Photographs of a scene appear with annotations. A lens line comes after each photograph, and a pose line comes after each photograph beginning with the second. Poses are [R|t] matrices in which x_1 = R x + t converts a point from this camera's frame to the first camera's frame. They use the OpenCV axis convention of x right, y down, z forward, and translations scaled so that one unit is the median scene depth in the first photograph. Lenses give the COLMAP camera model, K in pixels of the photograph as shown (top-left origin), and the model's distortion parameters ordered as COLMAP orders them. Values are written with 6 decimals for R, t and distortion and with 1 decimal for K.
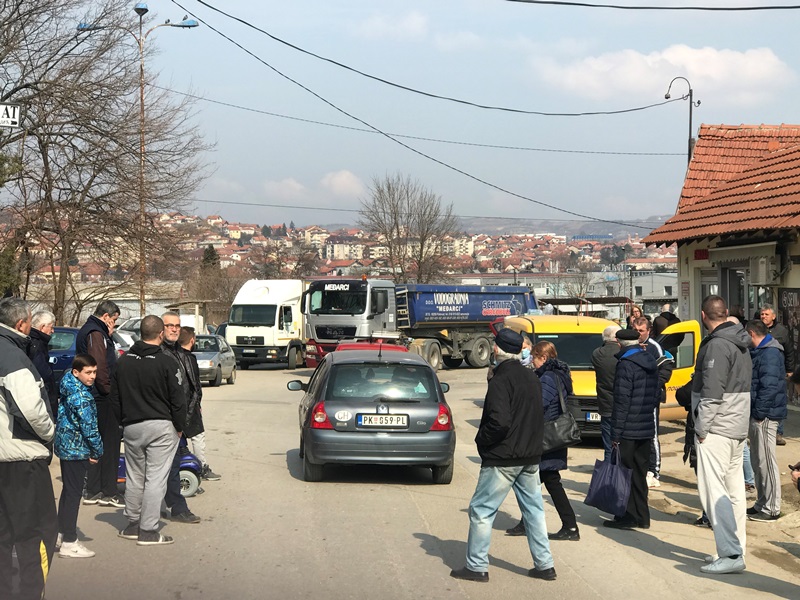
lens RADIAL K [[1540.2, 0, 400.0], [0, 1540.2, 300.0], [0, 0, 1]] dist [0.041200, 0.000000]
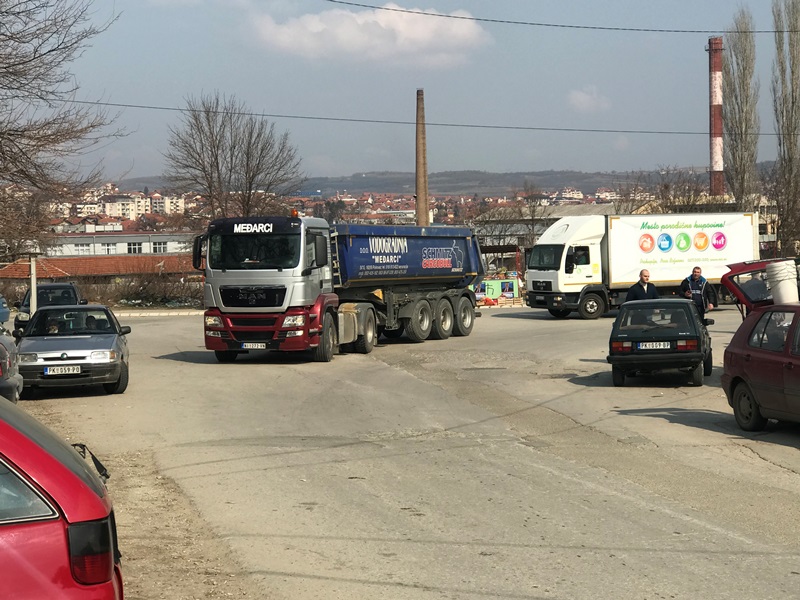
lens RADIAL K [[1540.2, 0, 399.7], [0, 1540.2, 300.4], [0, 0, 1]] dist [0.041200, 0.000000]
pose [[0.982815, -0.019501, 0.183561, -0.092513], [0.014347, 0.999466, 0.029359, 0.003890], [-0.184036, -0.026221, 0.982570, 0.310974]]
